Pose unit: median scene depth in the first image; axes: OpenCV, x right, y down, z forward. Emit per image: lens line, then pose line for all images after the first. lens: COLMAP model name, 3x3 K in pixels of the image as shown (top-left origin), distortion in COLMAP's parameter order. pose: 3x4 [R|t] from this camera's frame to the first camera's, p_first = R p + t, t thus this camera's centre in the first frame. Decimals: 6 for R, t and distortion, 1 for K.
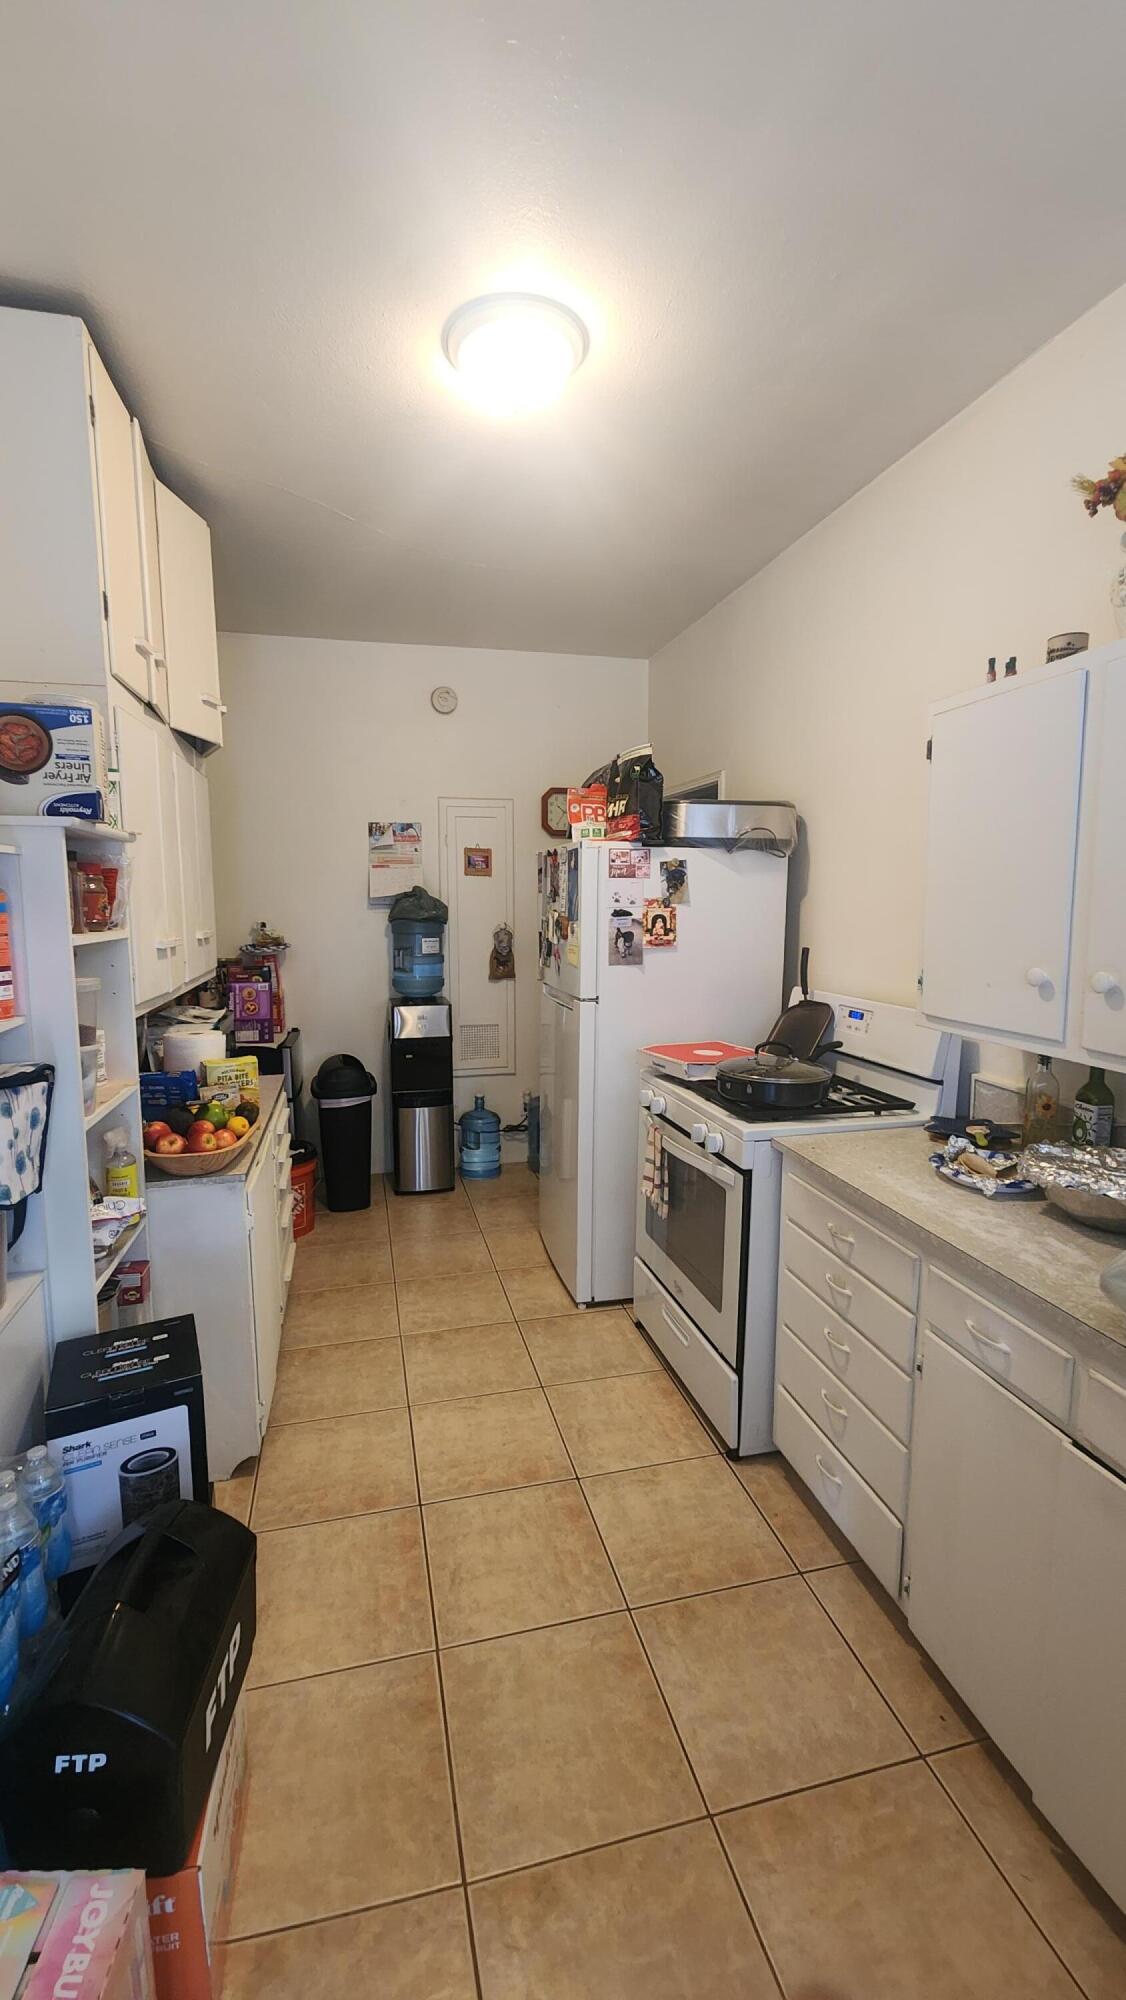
lens RADIAL K [[796.5, 0, 563.0], [0, 796.5, 1000.0], [0, 0, 1]] dist [-0.029845, 0.014133]
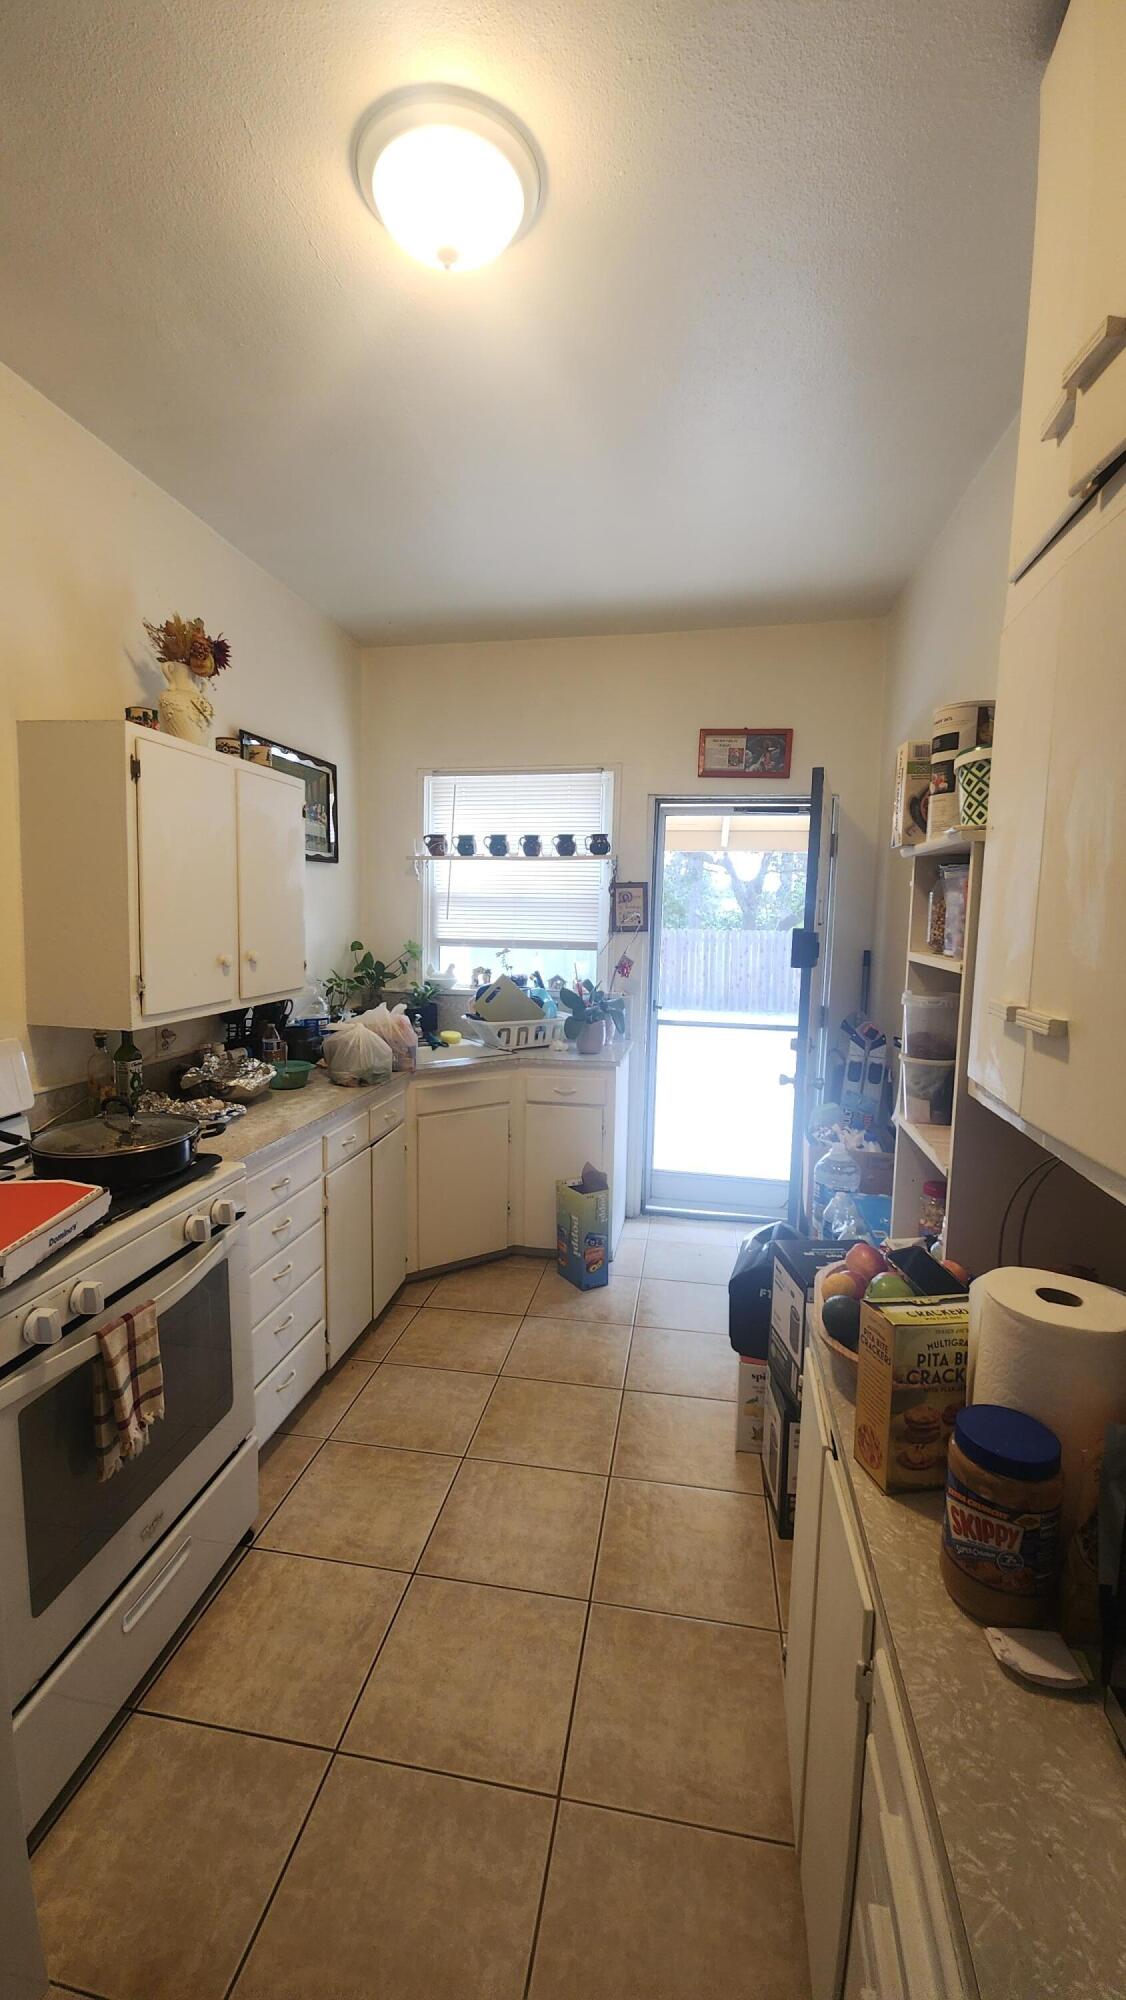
lens RADIAL K [[796.5, 0, 563.0], [0, 796.5, 1000.0], [0, 0, 1]] dist [-0.029845, 0.014133]
pose [[-0.910367, -0.060906, 0.409295, -0.471461], [0.035711, 0.973855, 0.224348, -0.213346], [-0.412258, 0.218855, -0.884390, 1.637507]]
